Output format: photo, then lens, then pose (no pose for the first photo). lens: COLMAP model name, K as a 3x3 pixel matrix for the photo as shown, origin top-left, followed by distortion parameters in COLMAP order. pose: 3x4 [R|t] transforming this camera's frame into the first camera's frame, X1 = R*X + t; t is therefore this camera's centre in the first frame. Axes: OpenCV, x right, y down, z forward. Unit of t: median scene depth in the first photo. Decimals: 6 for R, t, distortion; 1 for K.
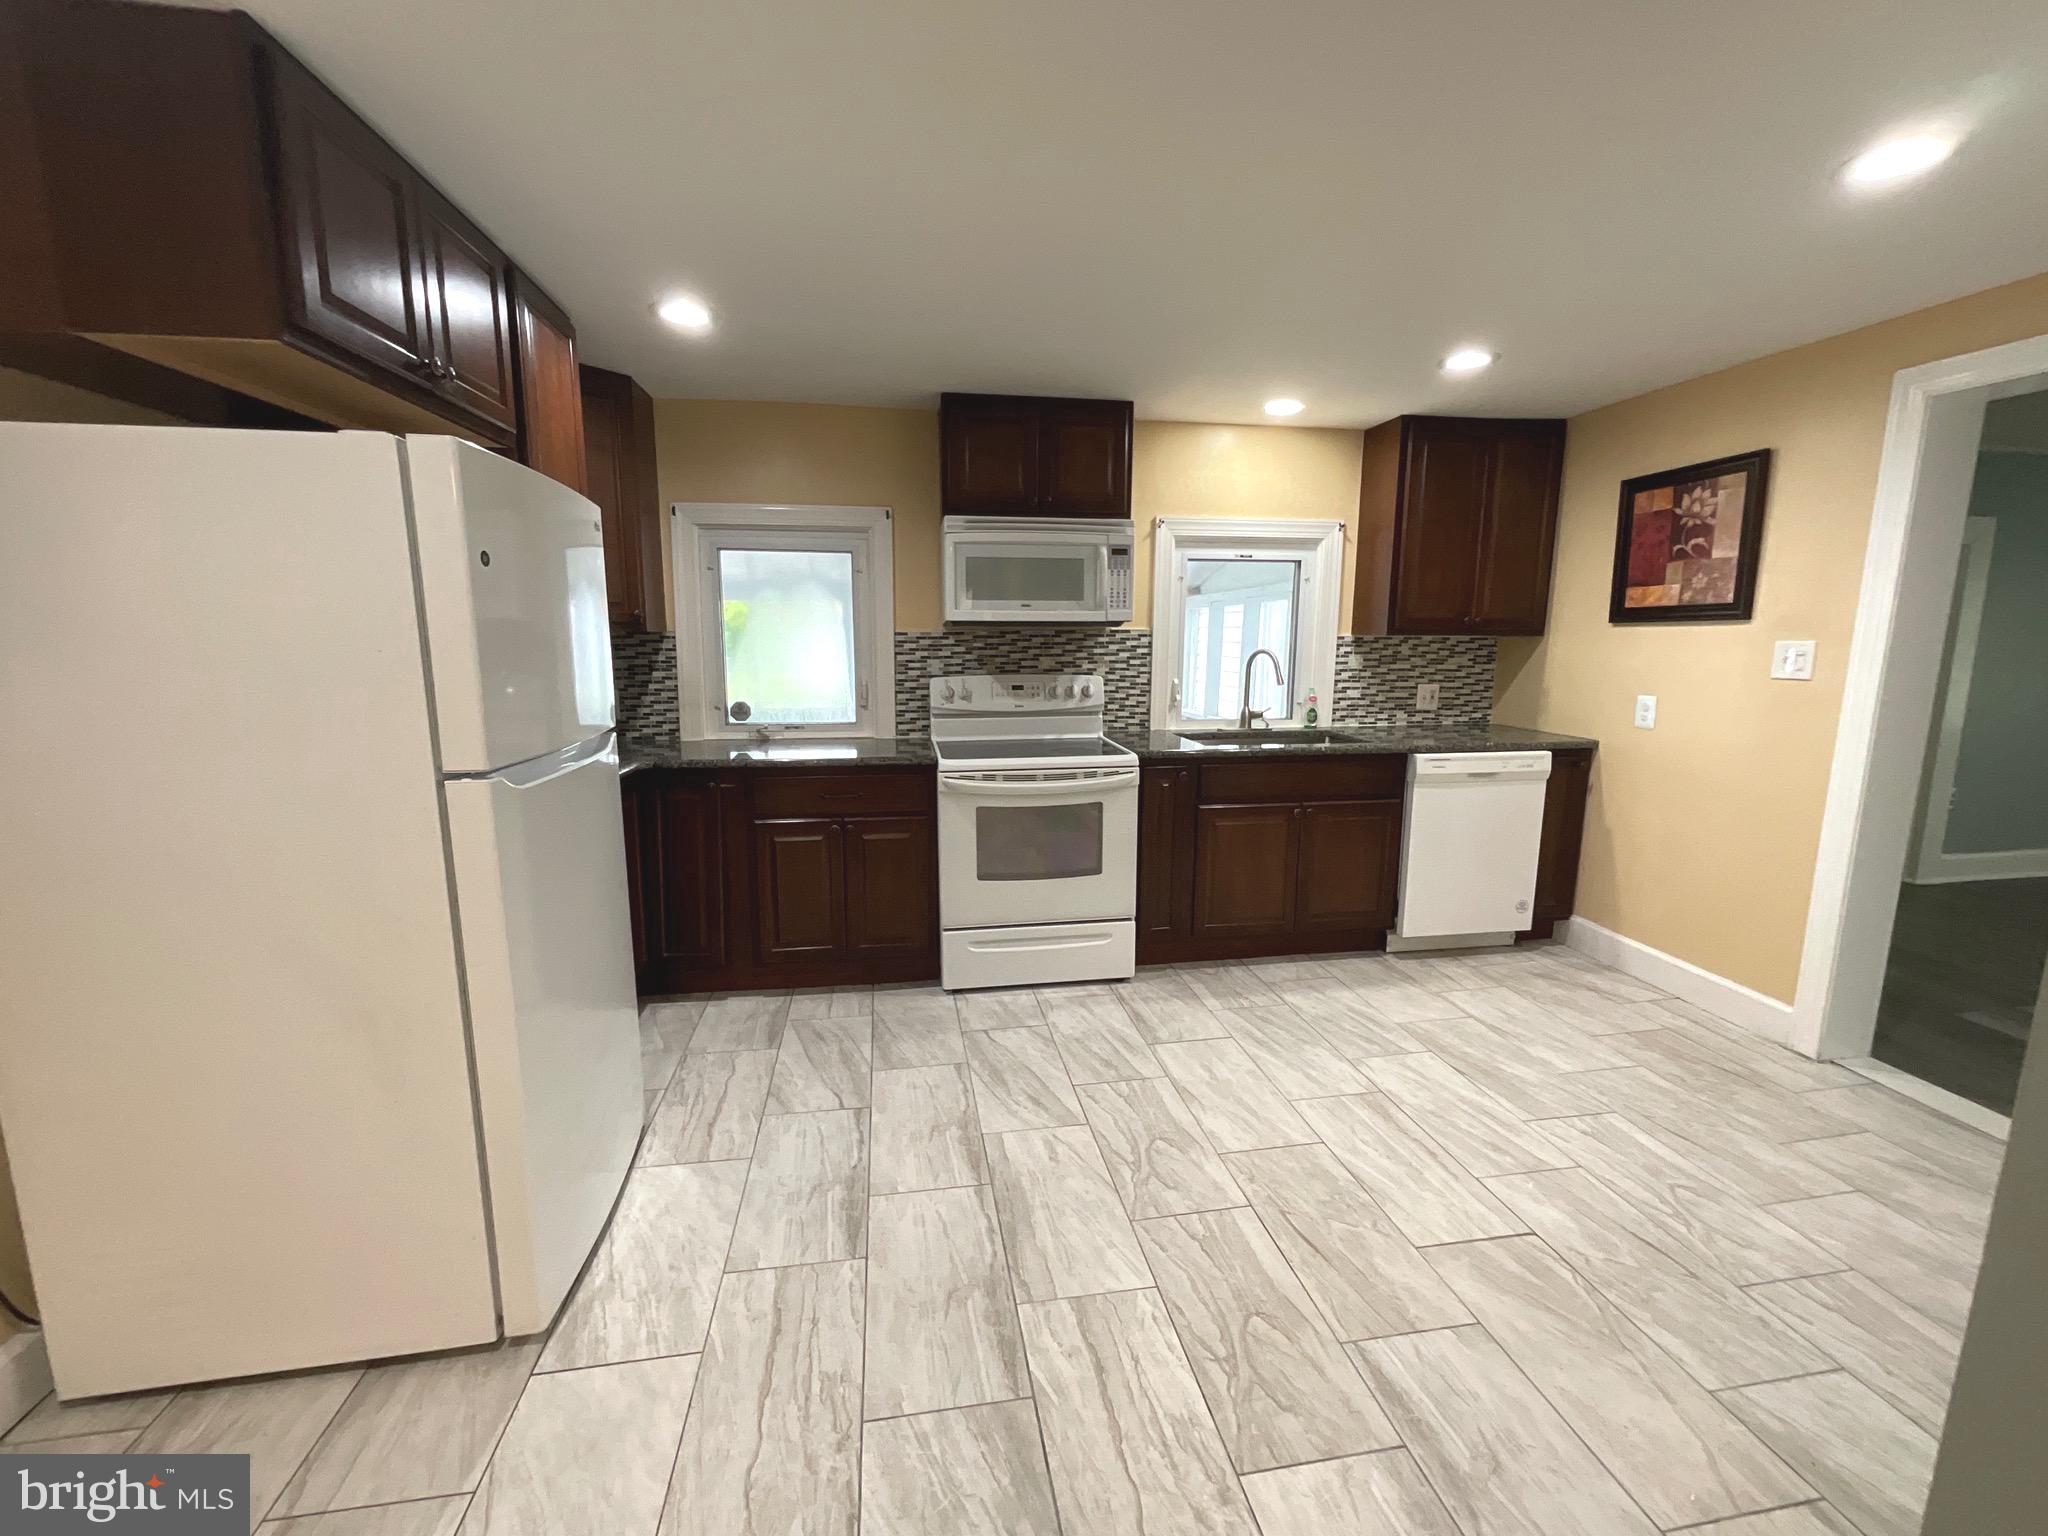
lens RADIAL K [[833.7, 0, 1027.0], [0, 833.7, 768.4], [0, 0, 1]] dist [-0.003823, 0.003597]
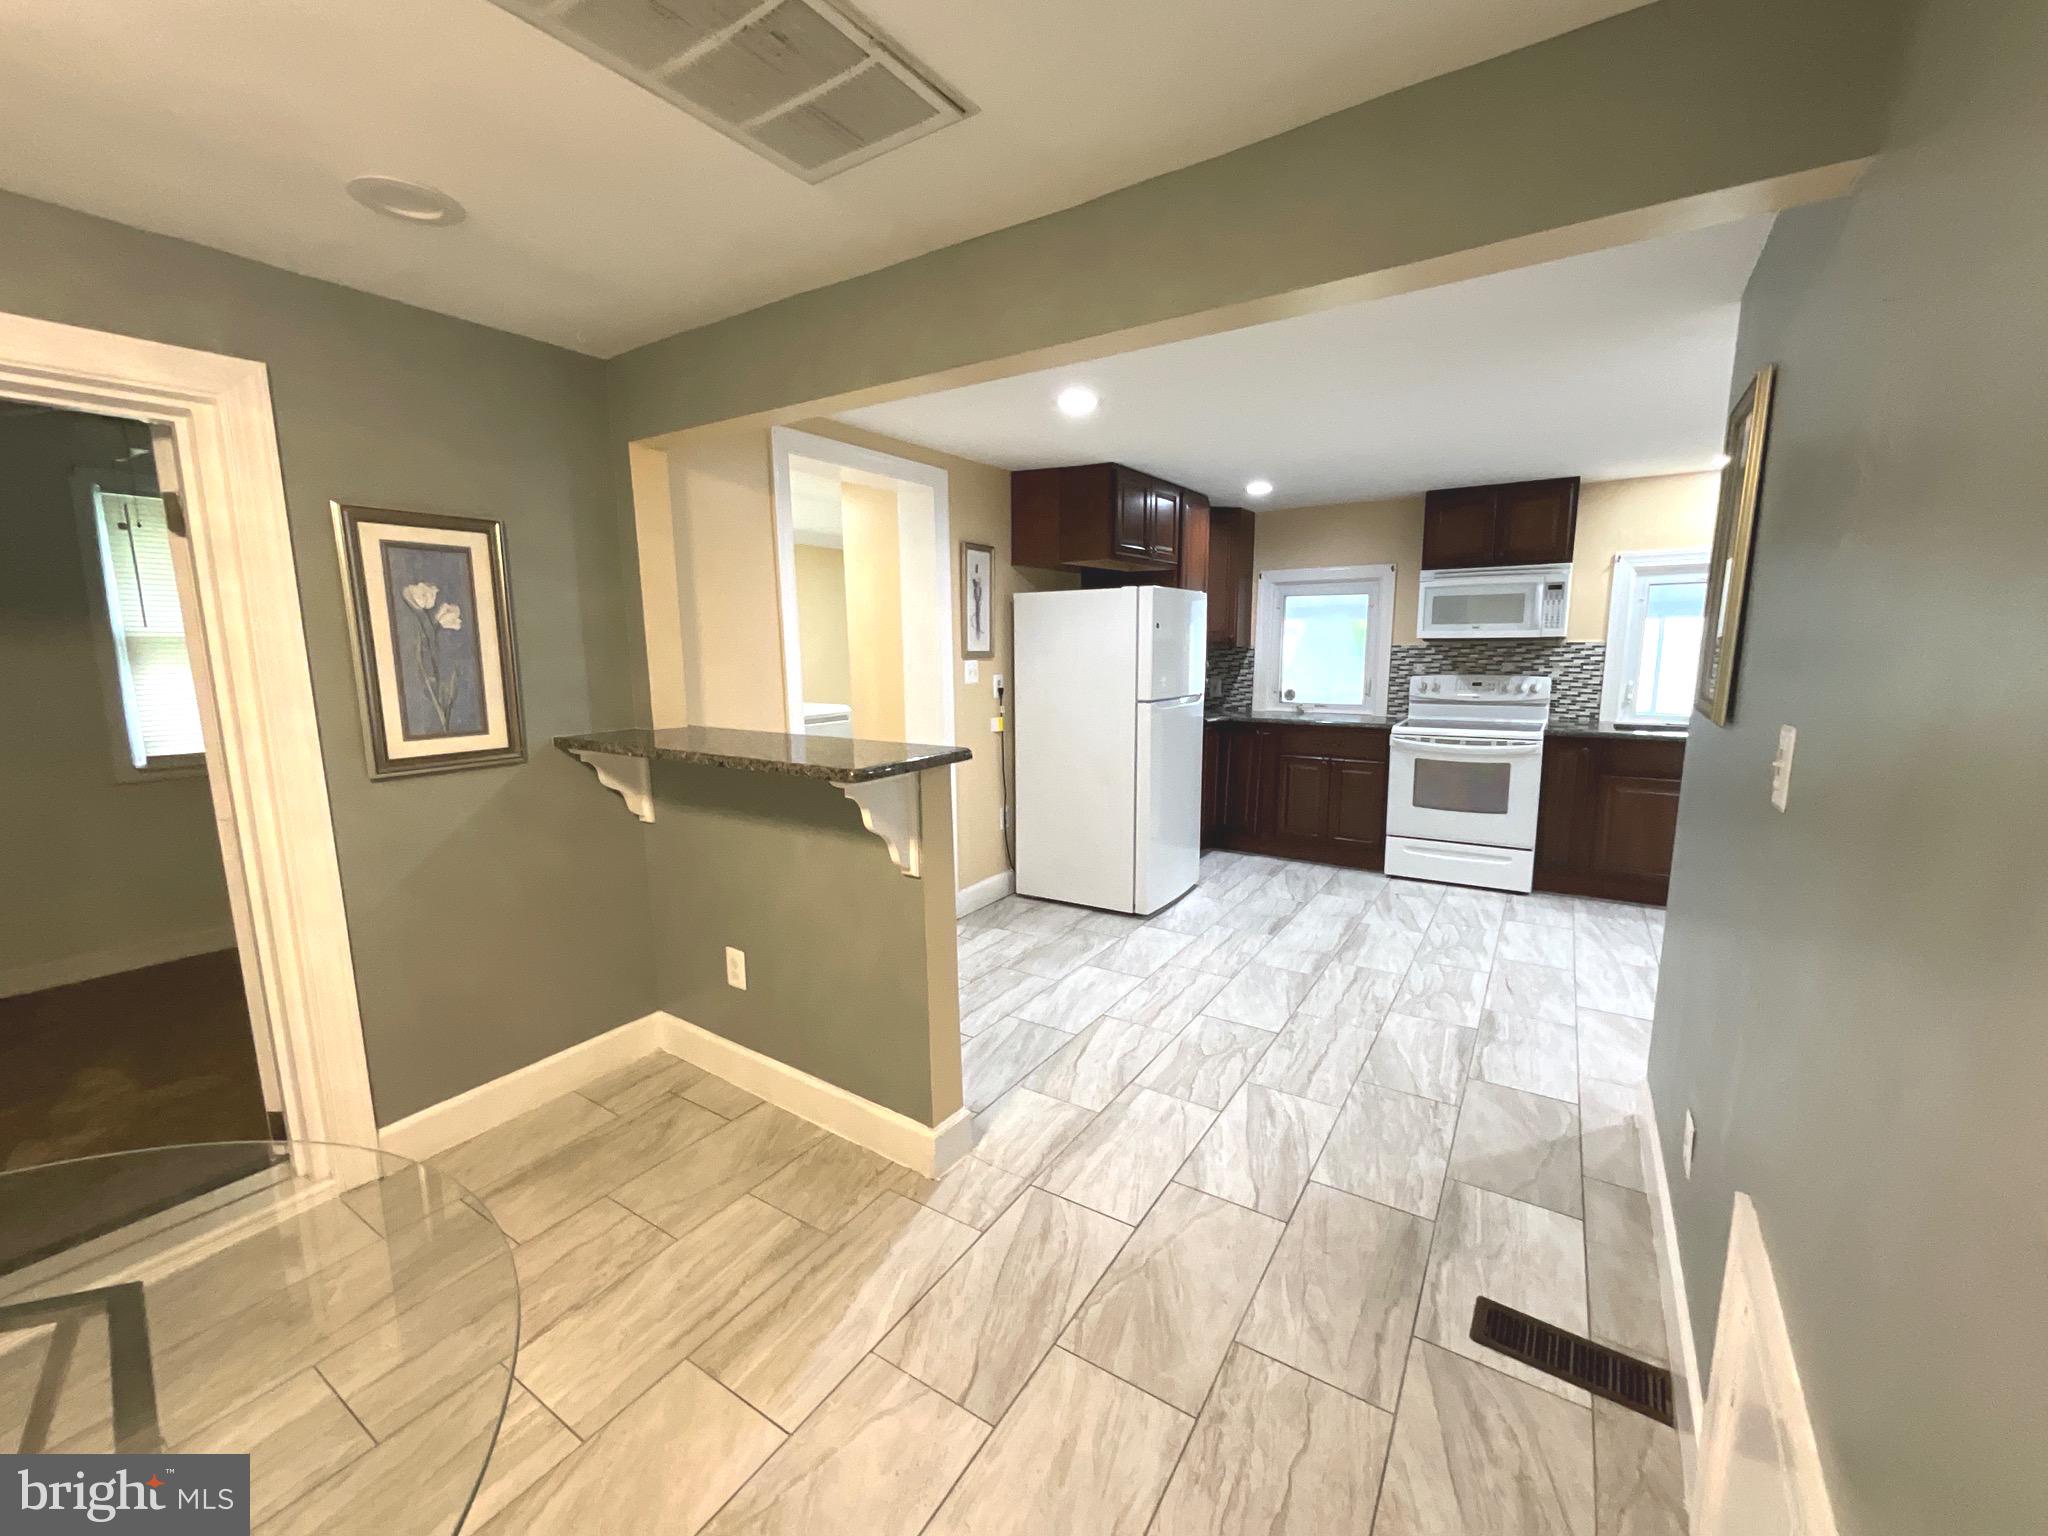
lens RADIAL K [[833.7, 0, 1018.6], [0, 833.7, 773.5], [0, 0, 1]] dist [-0.003823, 0.003597]
pose [[0.733276, 0.096179, -0.673095, 0.441597], [-0.096481, 0.994646, 0.037019, 0.087346], [0.673052, 0.037795, 0.738629, -0.642444]]
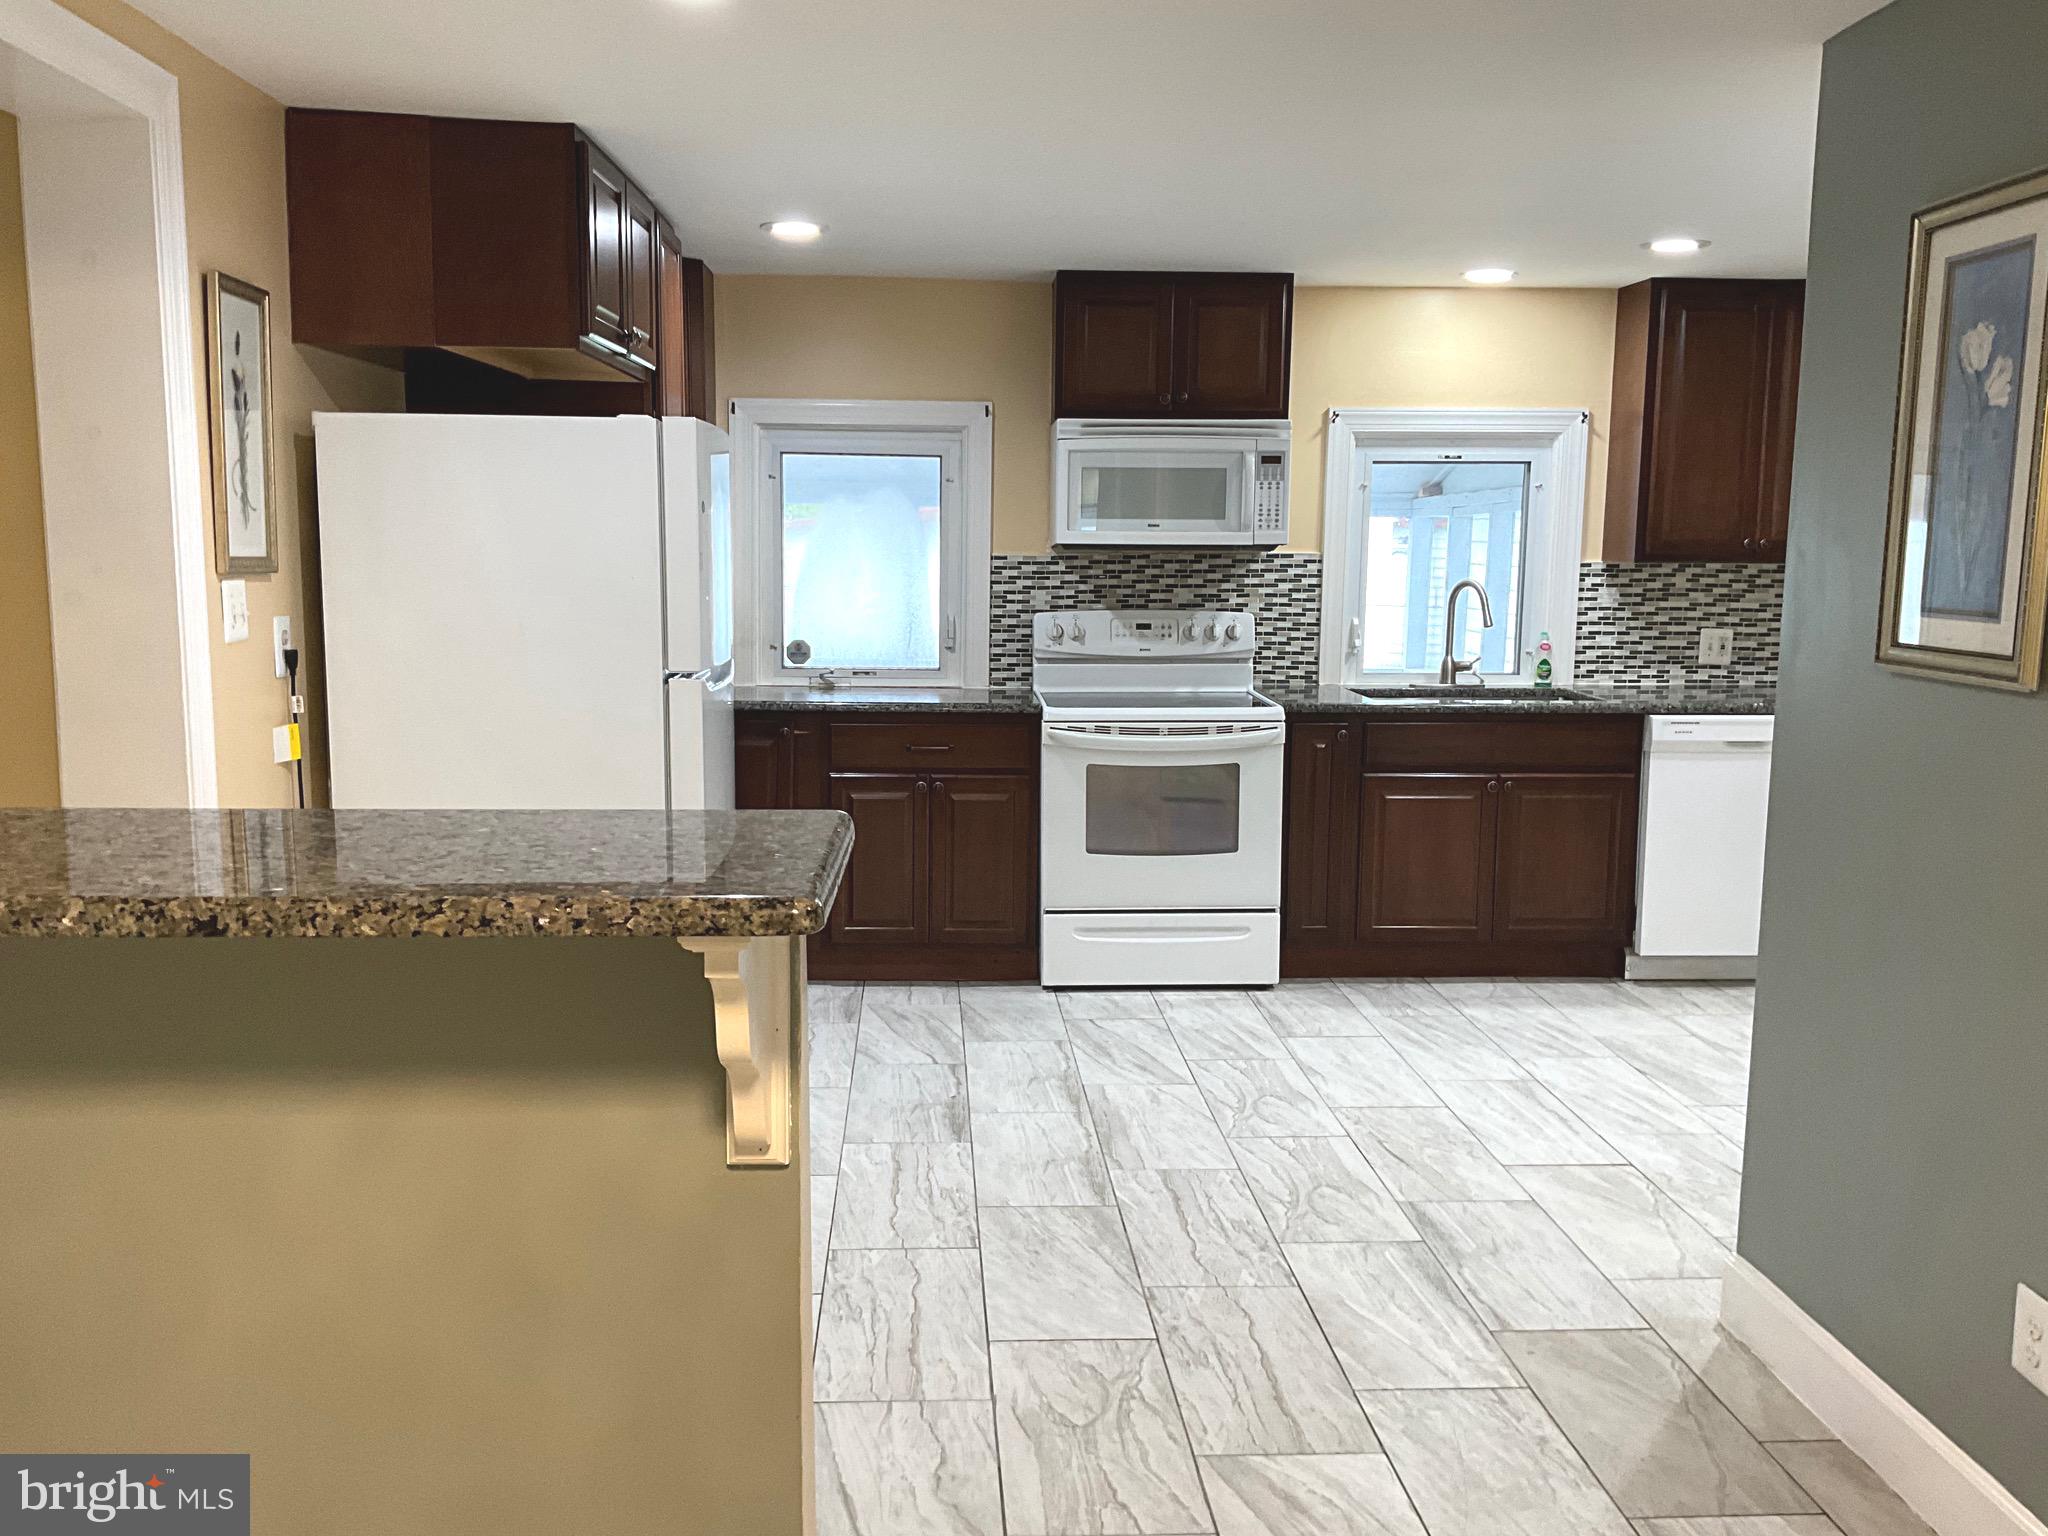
lens RADIAL K [[1693.6, 0, 1012.0], [0, 1693.6, 763.1], [0, 0, 1]] dist [0.076776, -0.133332]
pose [[0.993184, 0.020766, -0.114688, 0.059829], [-0.024261, 0.999280, -0.029163, 0.095451], [0.114000, 0.031746, 0.992973, -0.703149]]
